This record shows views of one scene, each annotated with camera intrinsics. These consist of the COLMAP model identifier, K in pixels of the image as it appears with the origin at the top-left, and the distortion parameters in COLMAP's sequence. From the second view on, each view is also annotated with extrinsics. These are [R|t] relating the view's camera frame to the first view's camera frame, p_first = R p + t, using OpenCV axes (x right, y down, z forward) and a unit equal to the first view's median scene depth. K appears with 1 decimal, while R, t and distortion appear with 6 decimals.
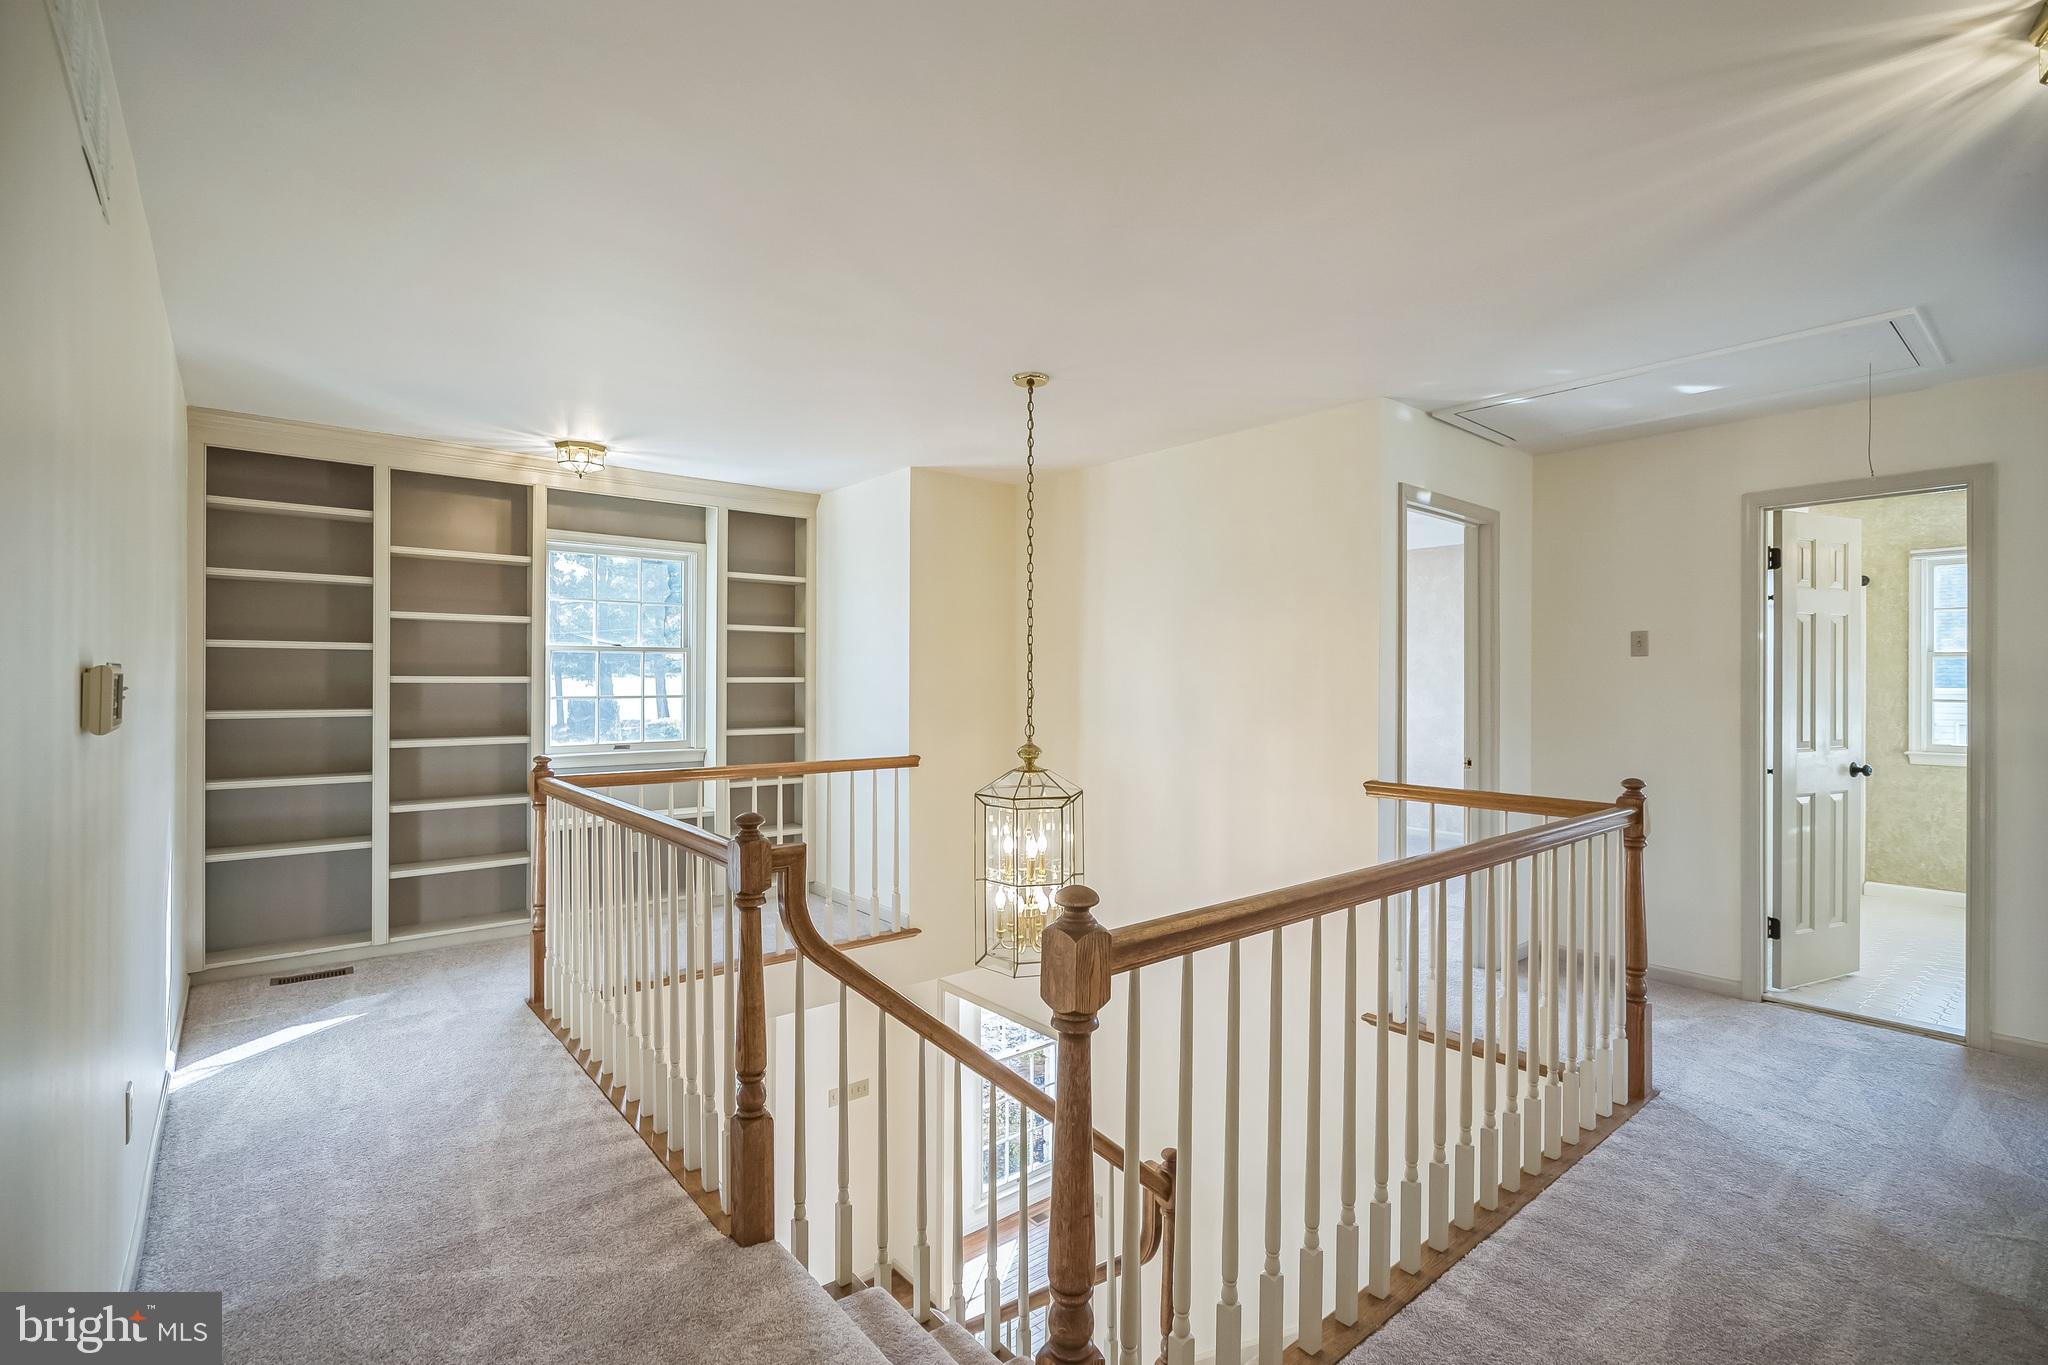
lens RADIAL K [[940.6, 0, 1025.2], [0, 940.6, 682.2], [0, 0, 1]] dist [0.000466, 0.001095]
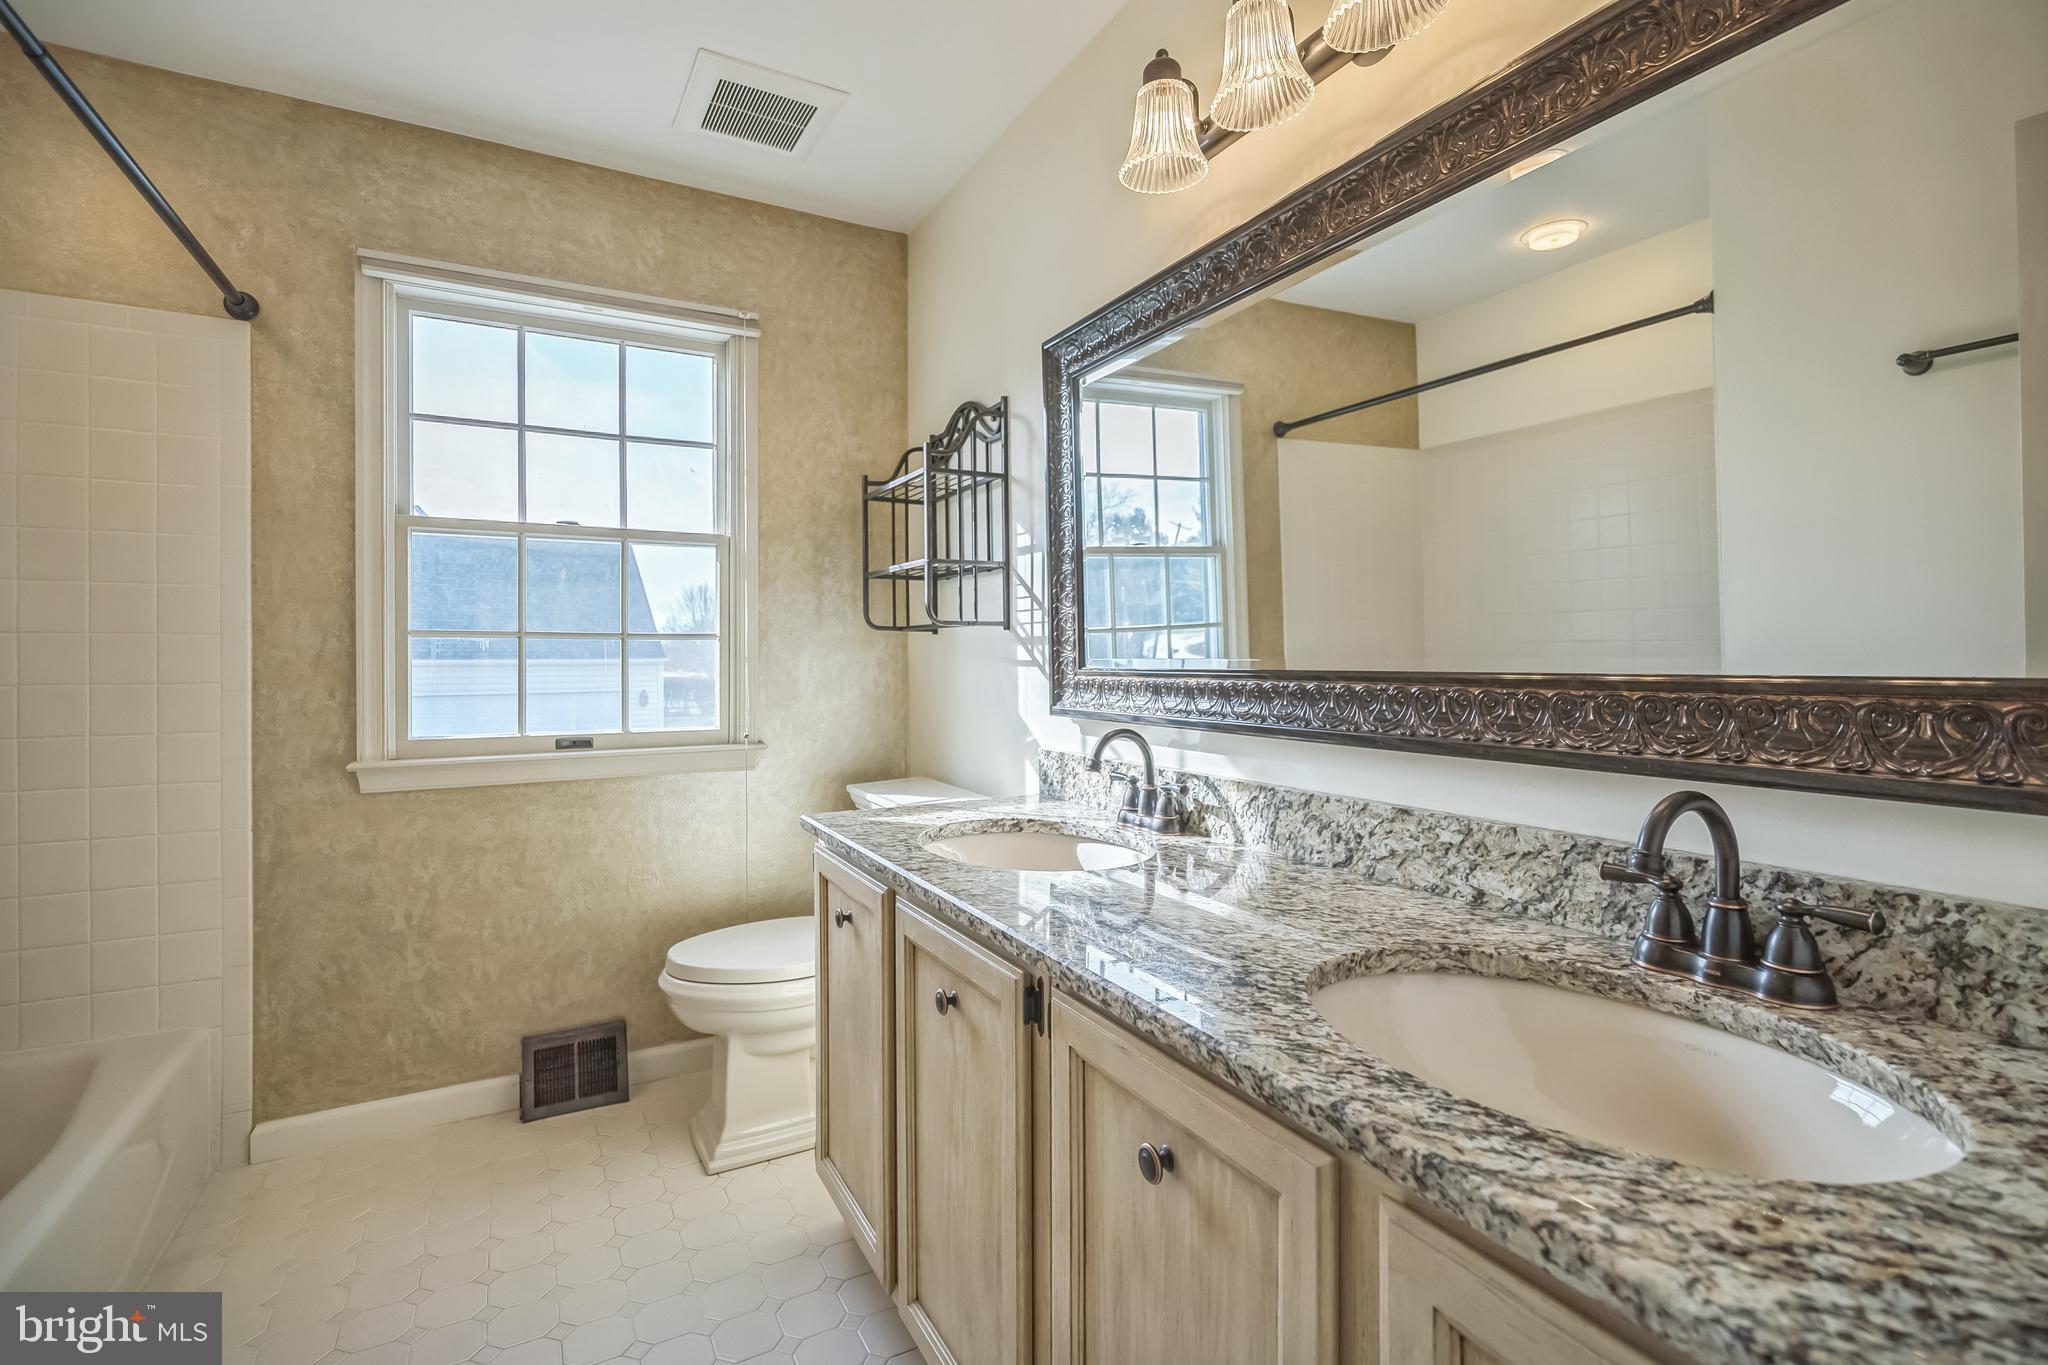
lens RADIAL K [[940.6, 0, 1025.1], [0, 940.6, 668.1], [0, 0, 1]] dist [0.000466, 0.001095]
pose [[0.193950, -0.005646, 0.980995, 0.608128], [0.002278, 0.999983, 0.005305, 0.032623], [-0.981009, 0.001206, 0.193959, 0.651038]]
